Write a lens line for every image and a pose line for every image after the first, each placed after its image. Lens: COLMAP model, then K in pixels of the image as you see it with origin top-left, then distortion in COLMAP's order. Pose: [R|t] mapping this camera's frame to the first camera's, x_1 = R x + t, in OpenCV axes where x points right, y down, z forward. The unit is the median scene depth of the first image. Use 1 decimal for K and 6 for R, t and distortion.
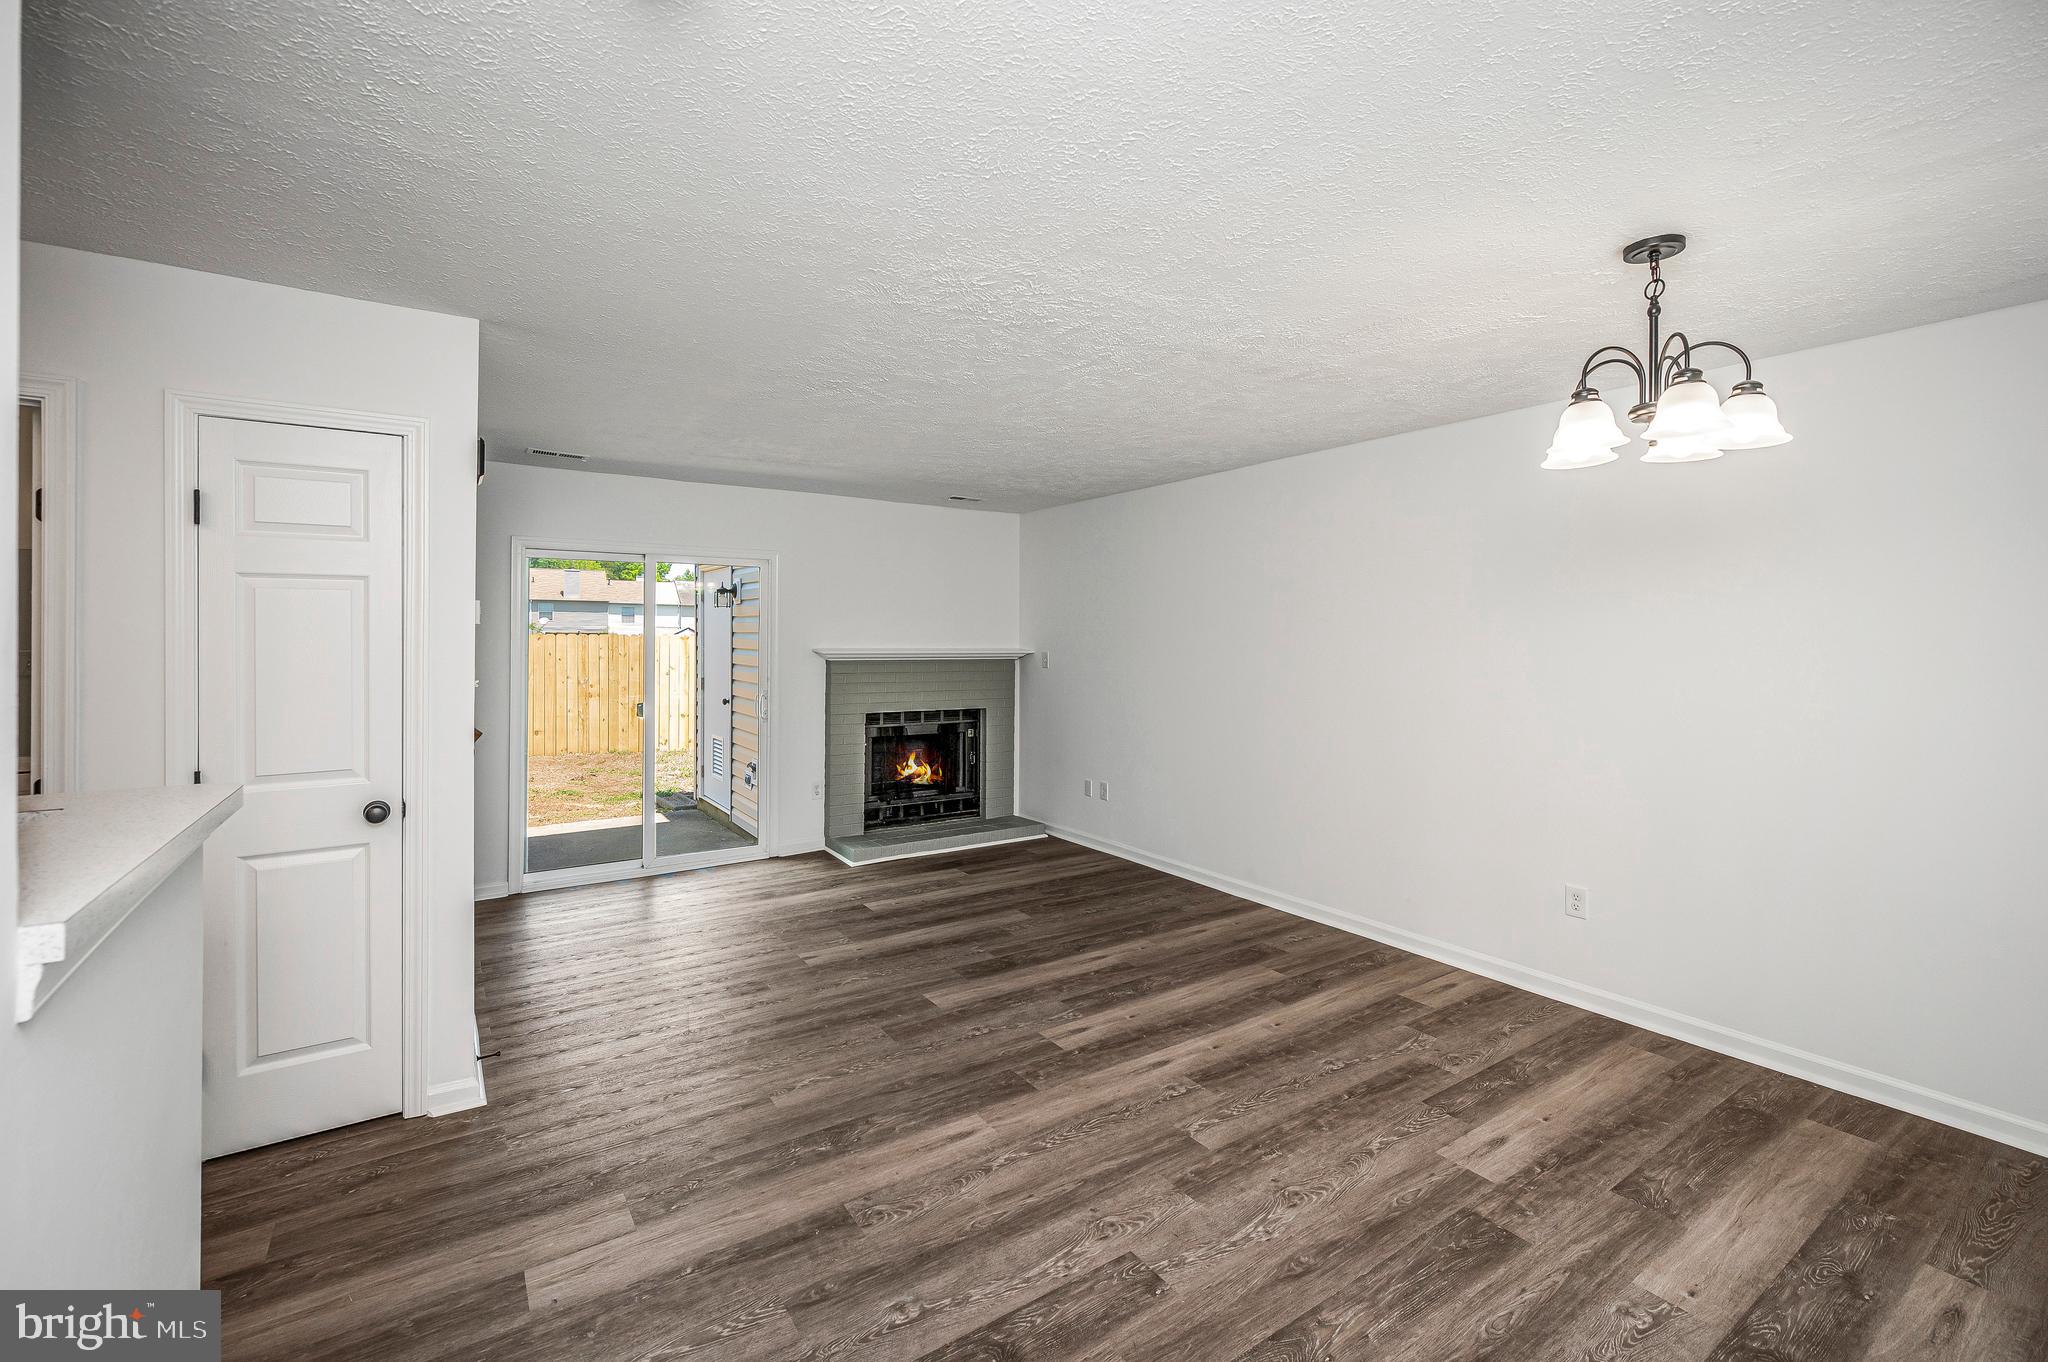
lens RADIAL K [[861.9, 0, 1050.8], [0, 861.9, 634.2], [0, 0, 1]] dist [0.002600, -0.001107]
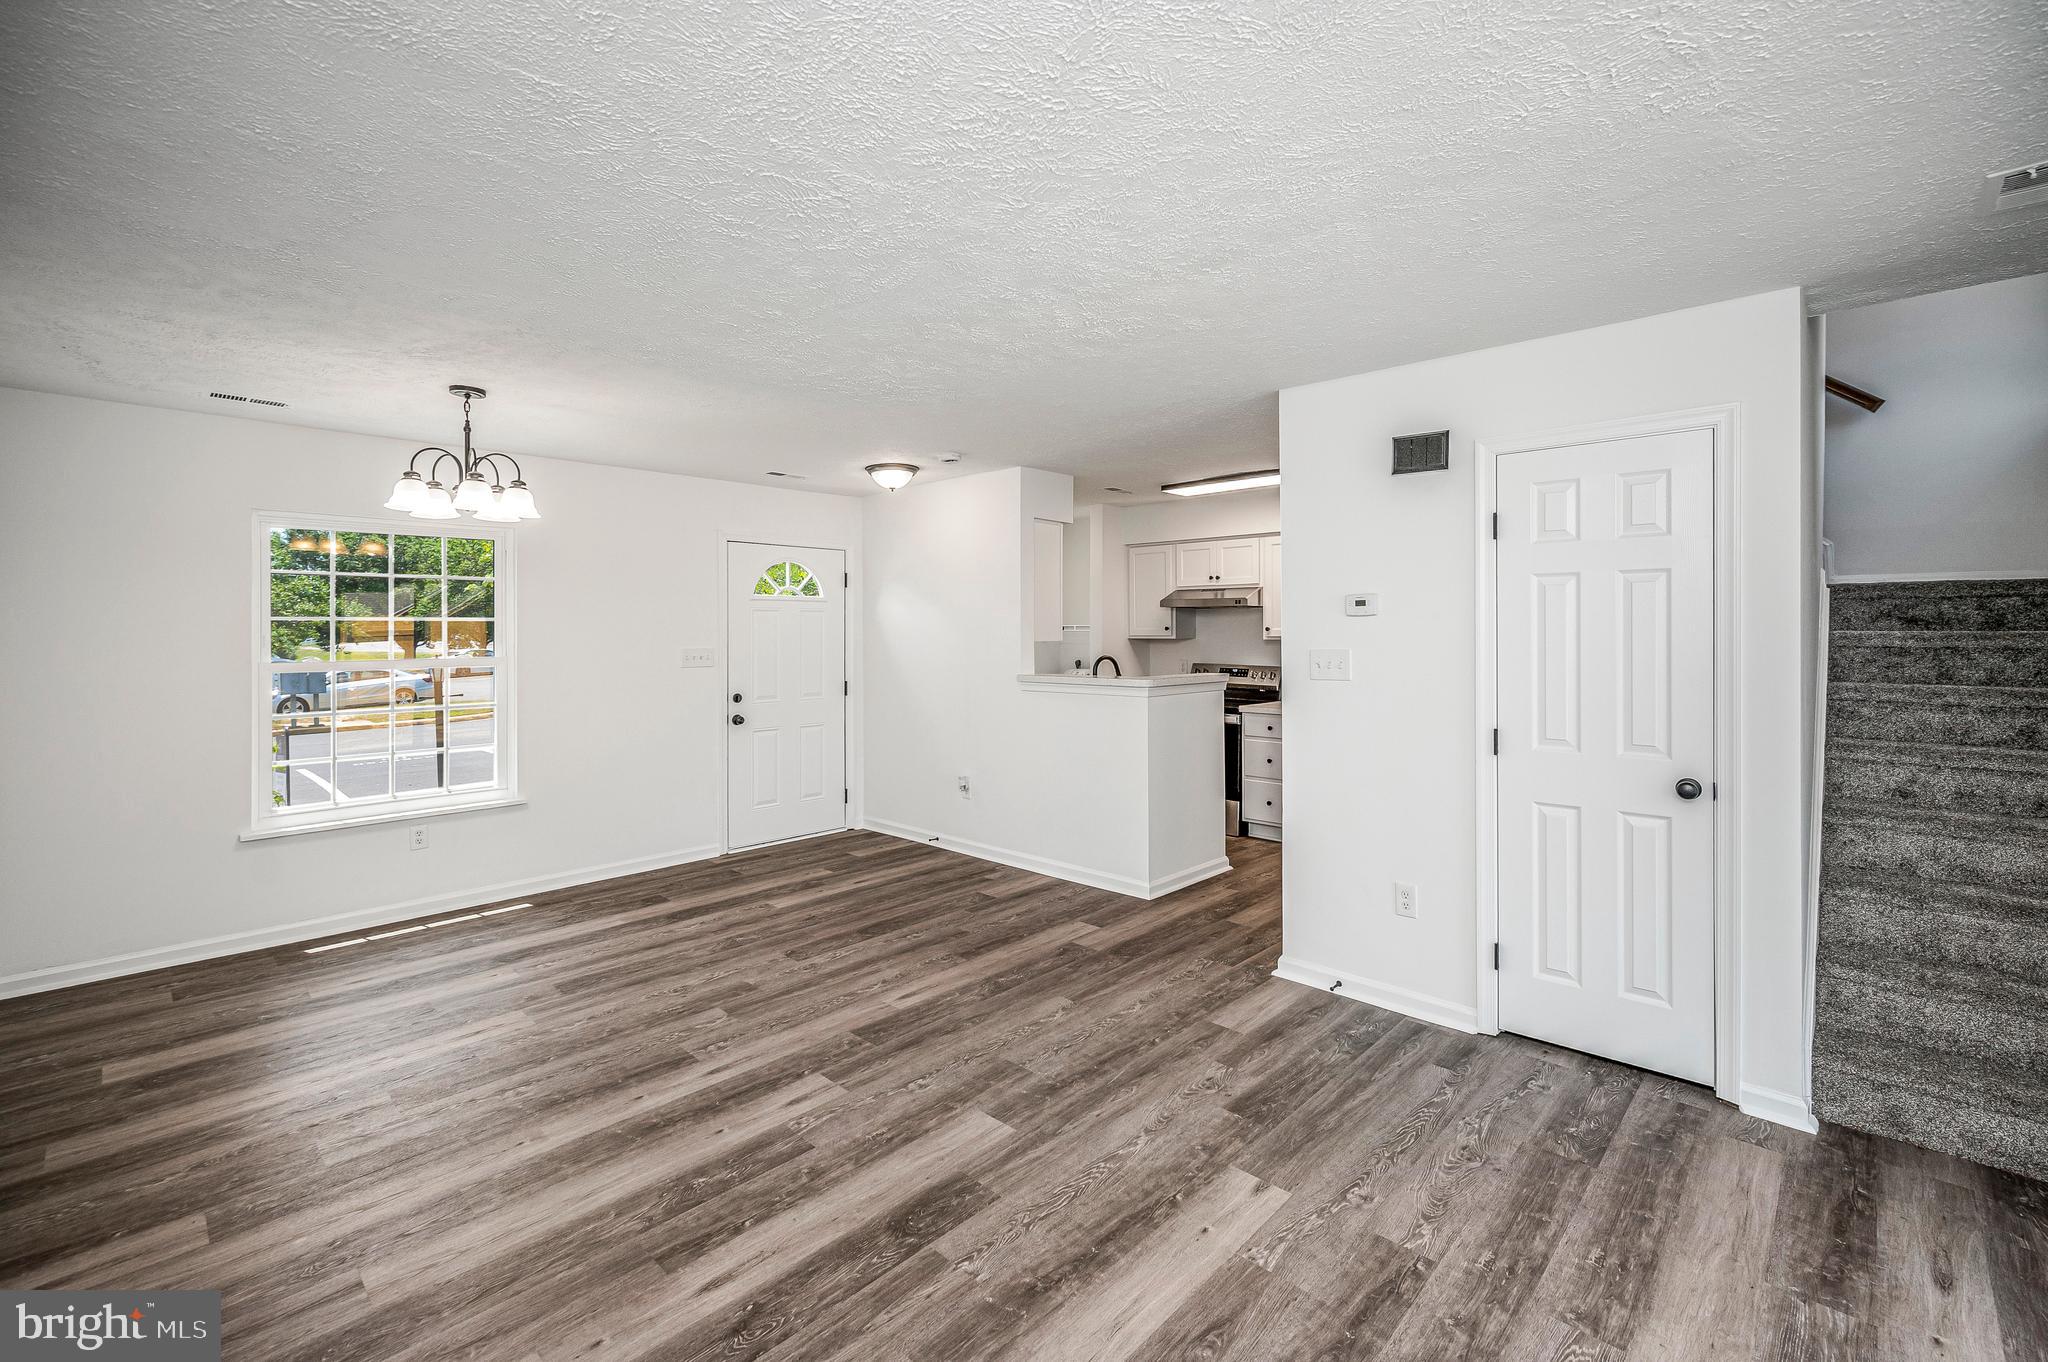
lens RADIAL K [[861.9, 0, 1050.8], [0, 861.9, 634.2], [0, 0, 1]] dist [0.002600, -0.001107]
pose [[-0.978014, 0.003666, -0.208508, -0.037276], [0.002997, 0.999989, 0.003525, 0.010577], [0.208519, 0.002822, -0.978014, 2.044399]]
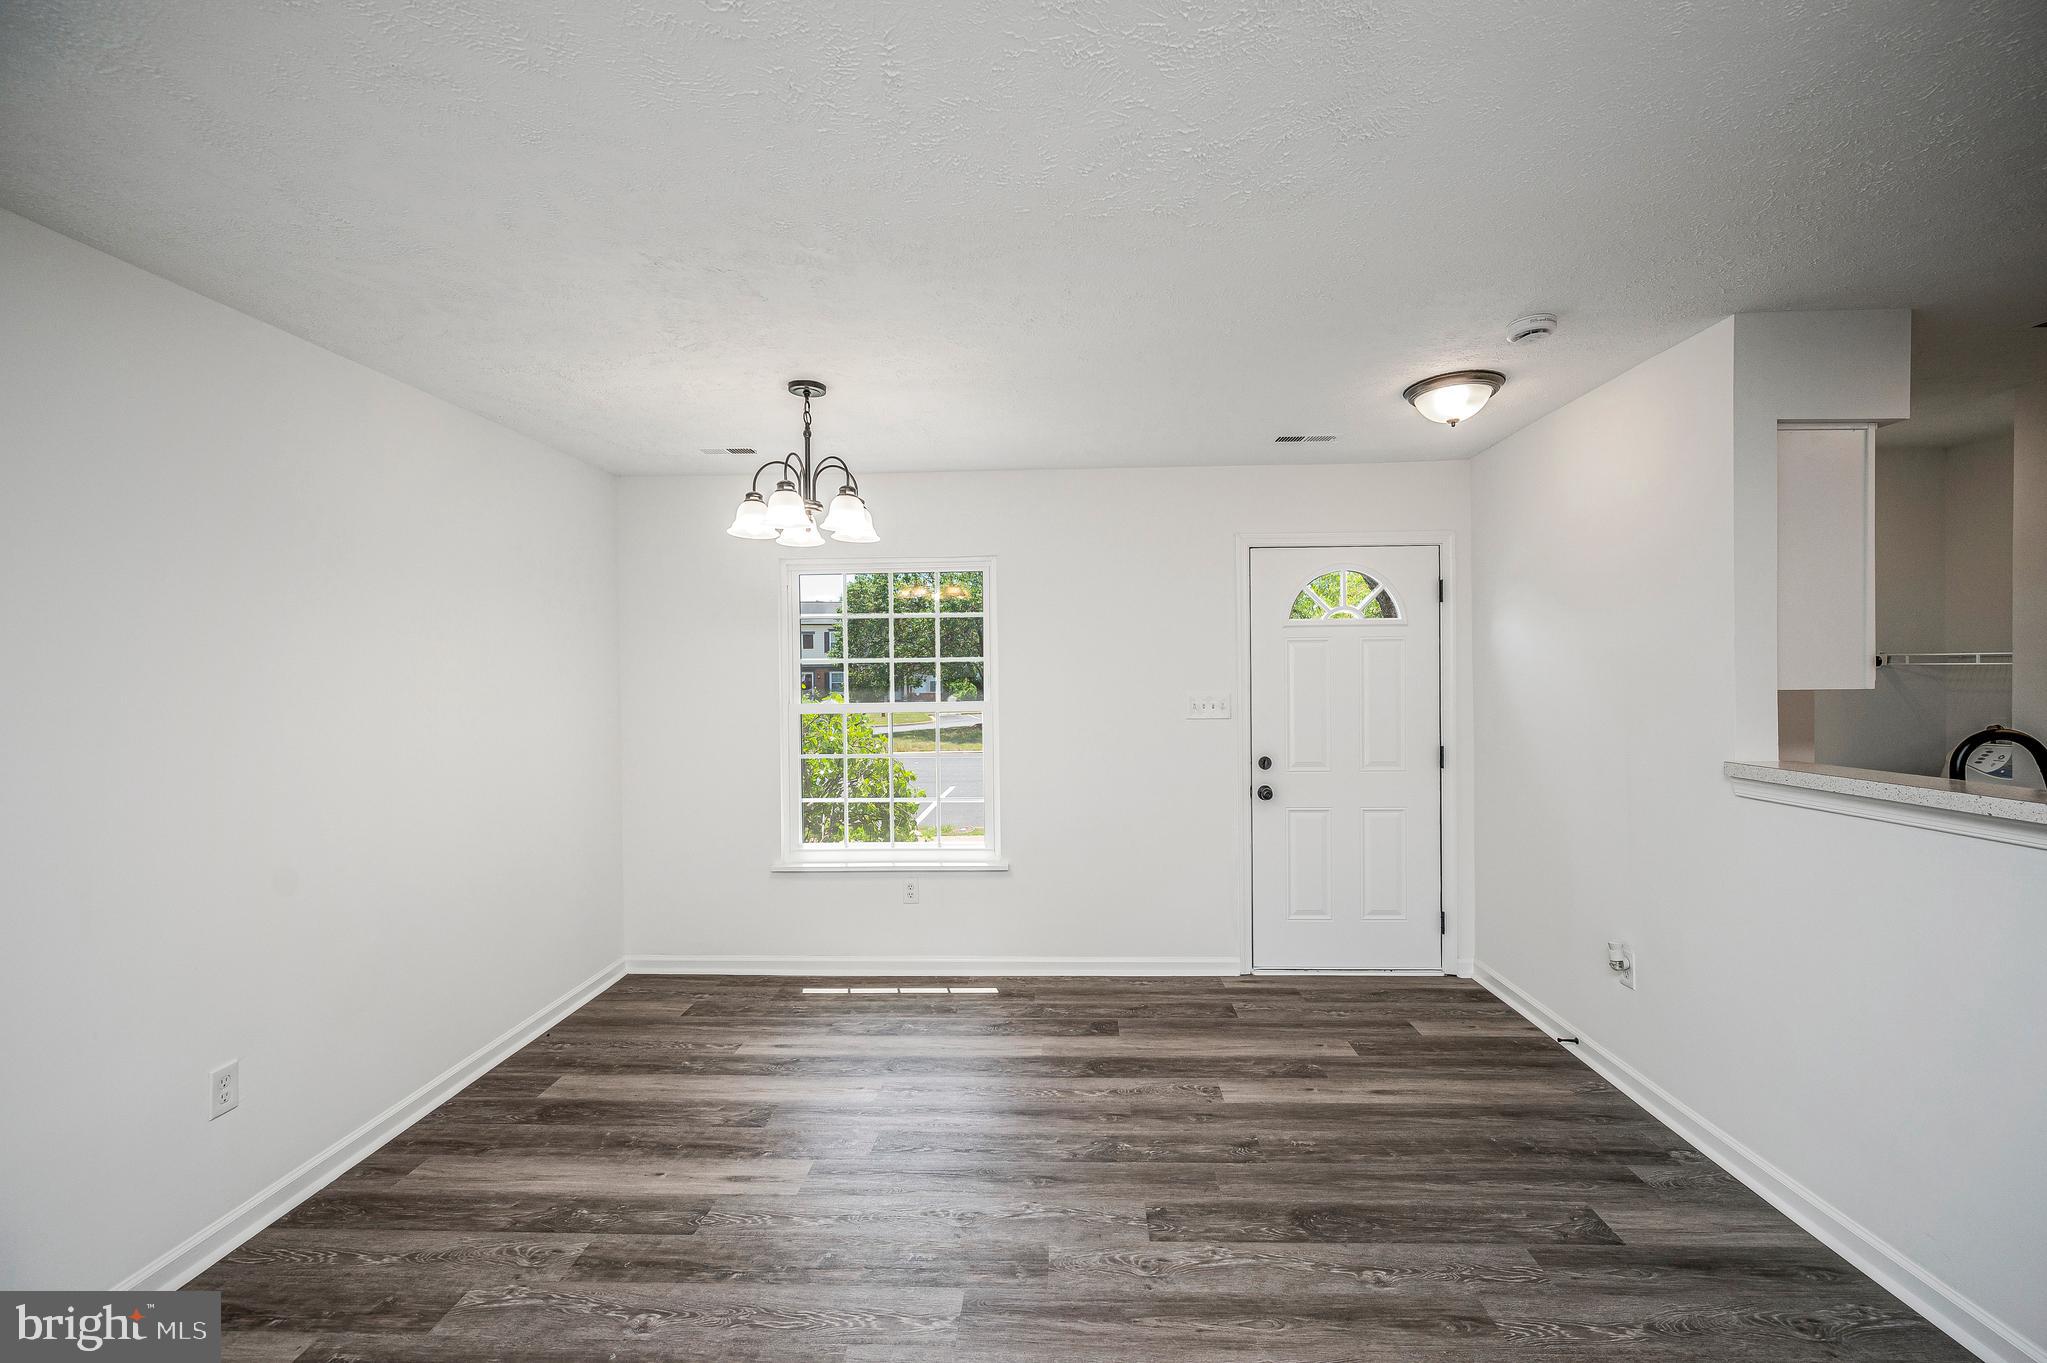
lens RADIAL K [[882.5, 0, 1047.5], [0, 882.5, 675.4], [0, 0, 1]] dist [-0.000664, -0.000057]
pose [[-0.800800, 0.004051, 0.598919, -0.326118], [0.009485, 0.999938, 0.005919, 0.005086], [-0.598857, 0.010420, -0.800788, 1.369482]]
